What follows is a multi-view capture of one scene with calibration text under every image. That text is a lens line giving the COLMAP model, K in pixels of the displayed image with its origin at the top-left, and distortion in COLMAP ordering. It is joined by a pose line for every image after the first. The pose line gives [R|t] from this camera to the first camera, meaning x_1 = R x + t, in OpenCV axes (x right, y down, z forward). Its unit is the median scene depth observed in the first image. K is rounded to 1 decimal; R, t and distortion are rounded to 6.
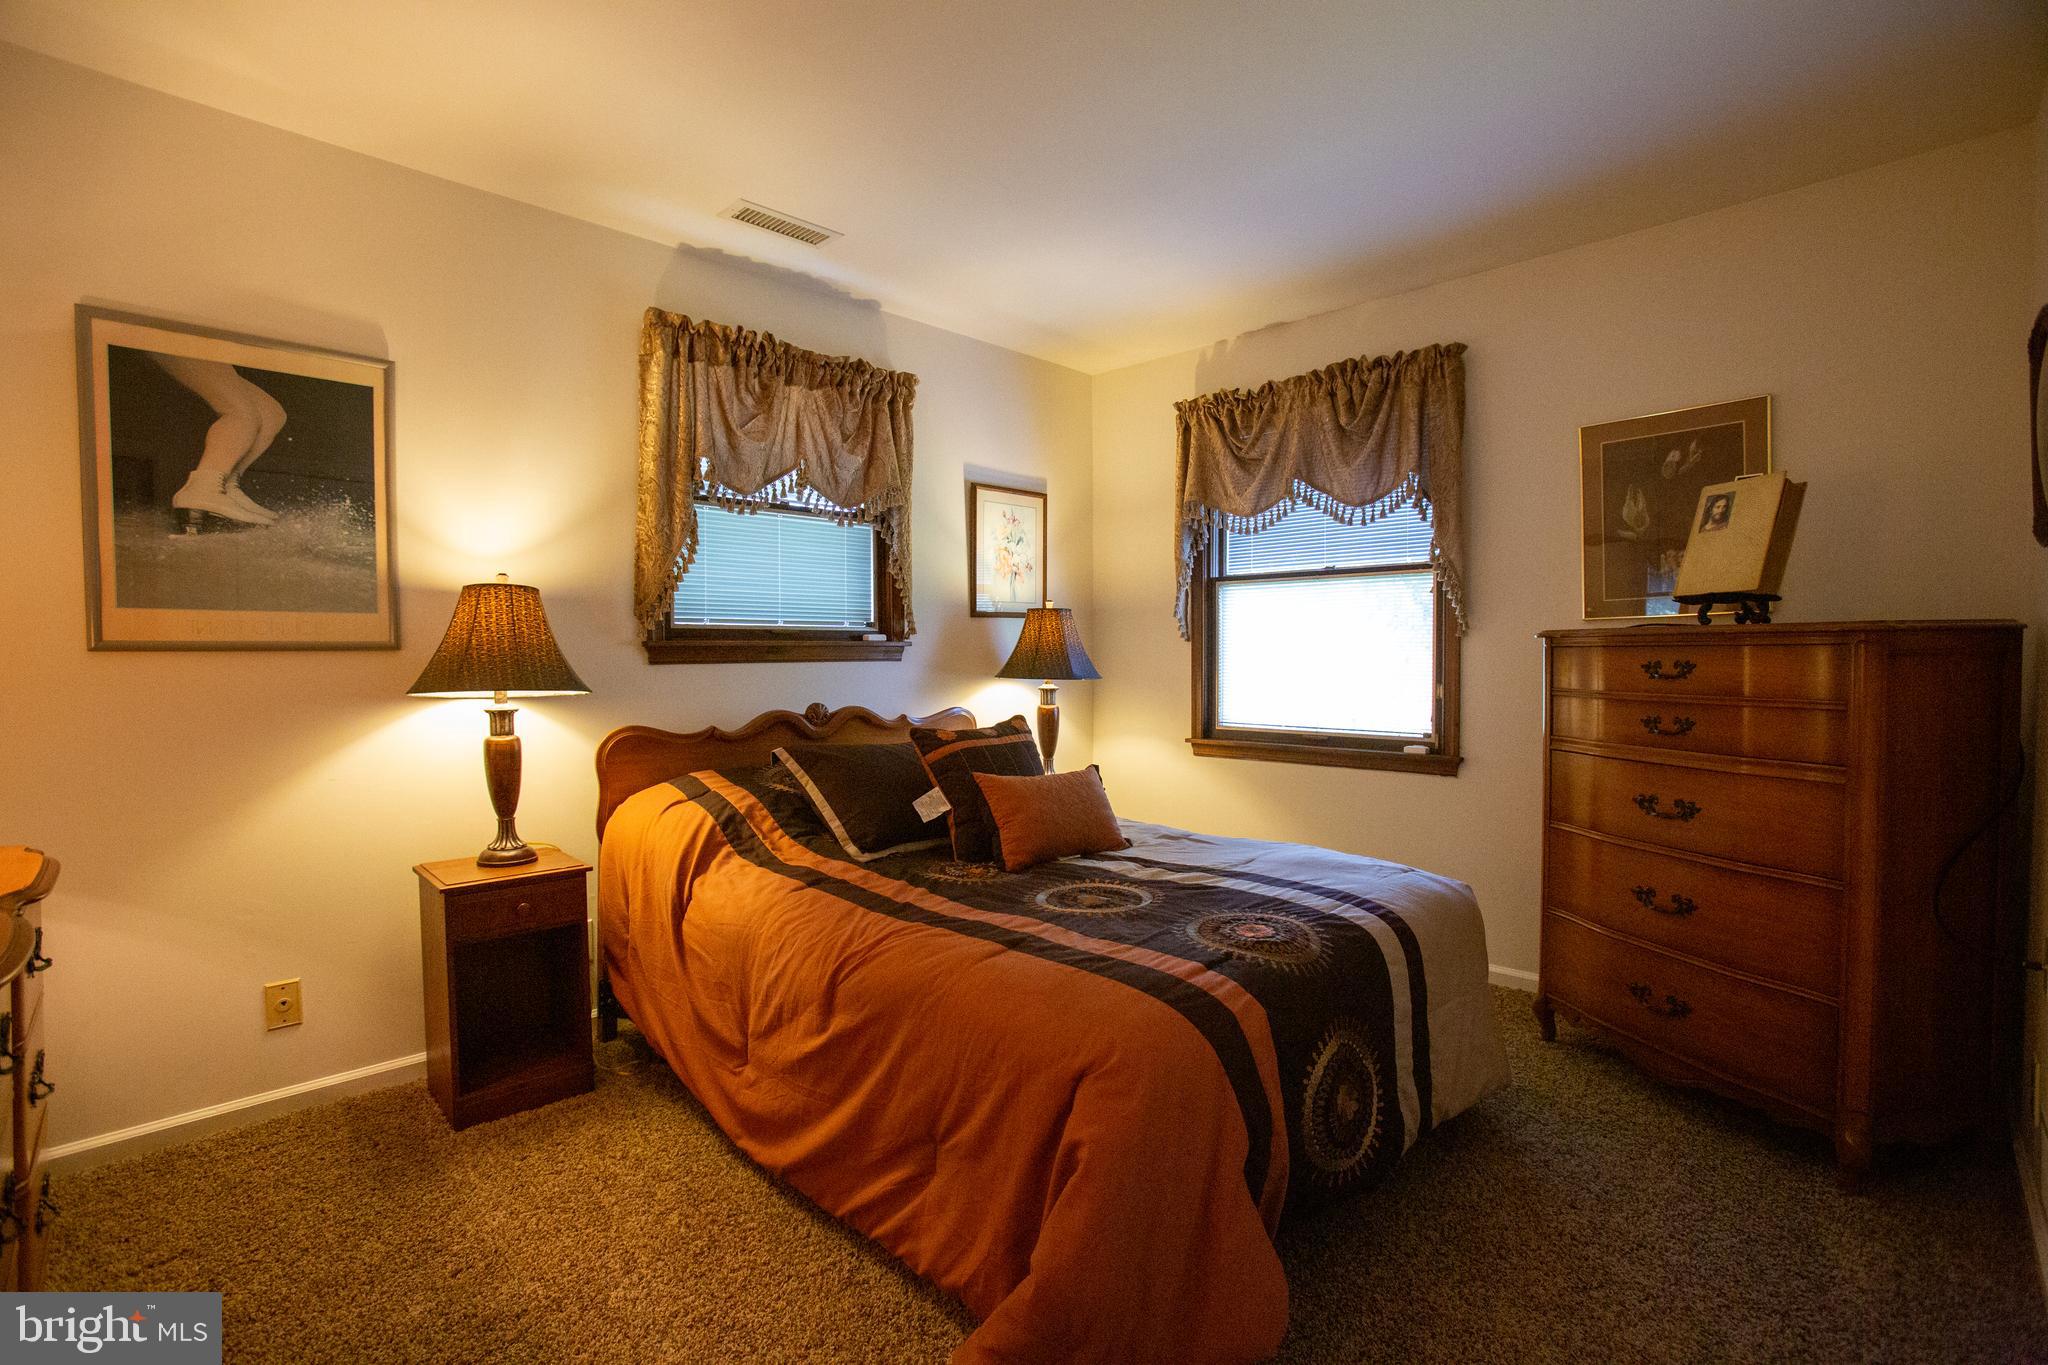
lens RADIAL K [[951.1, 0, 1014.6], [0, 951.1, 690.9], [0, 0, 1]] dist [-0.062669, 0.026218]
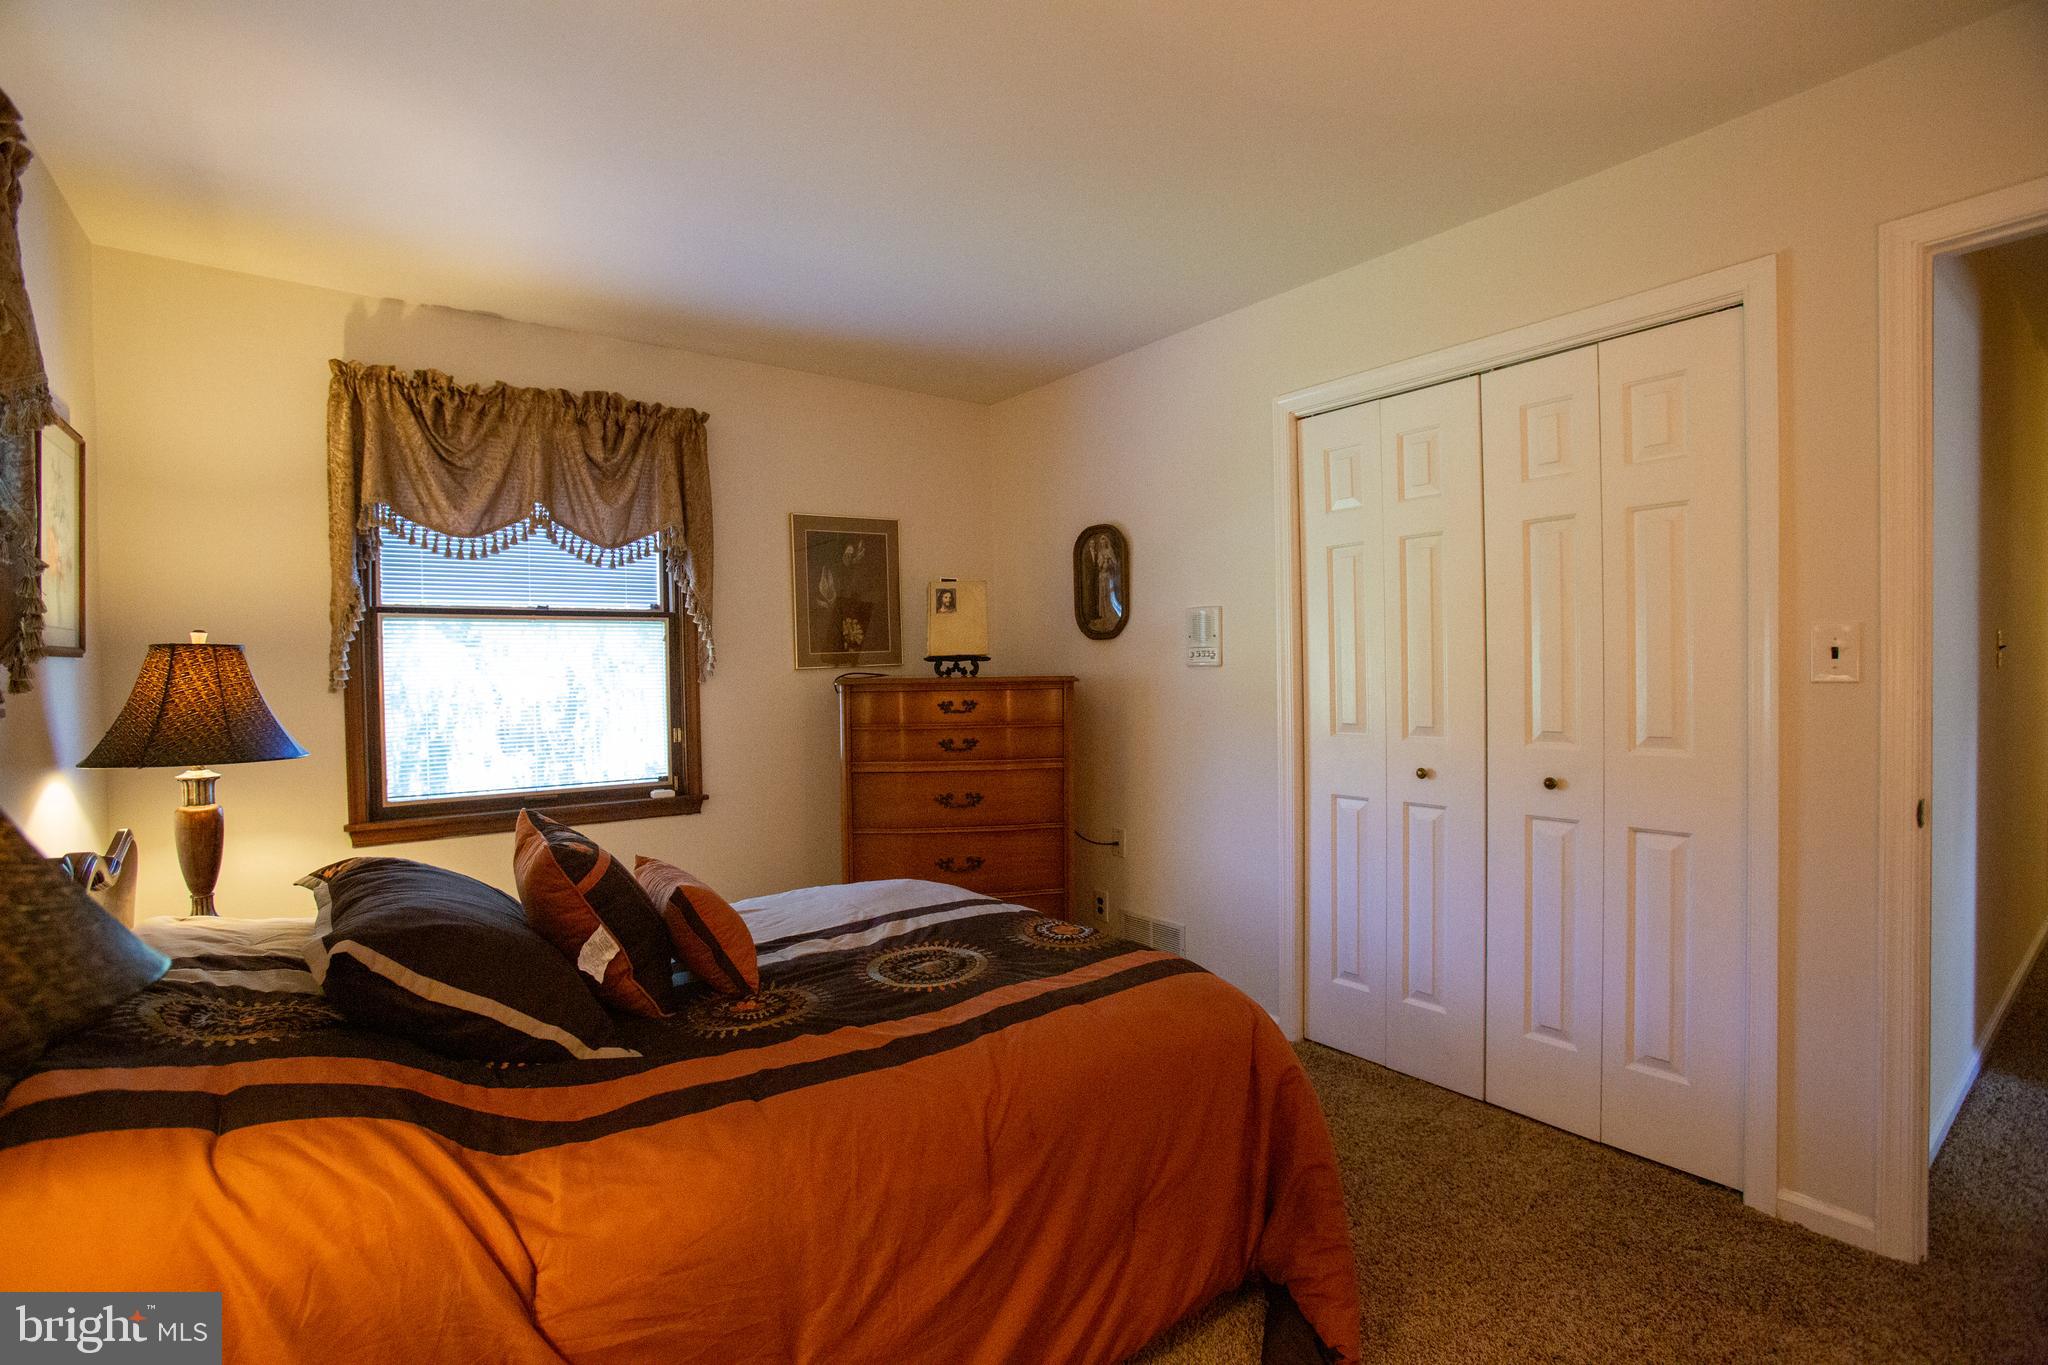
lens RADIAL K [[951.1, 0, 1014.6], [0, 951.1, 690.9], [0, 0, 1]] dist [-0.062669, 0.026218]
pose [[0.142479, -0.023387, 0.989521, -0.528749], [0.050921, 0.998570, 0.016269, -0.046251], [-0.988487, 0.048070, 0.143466, 0.468774]]
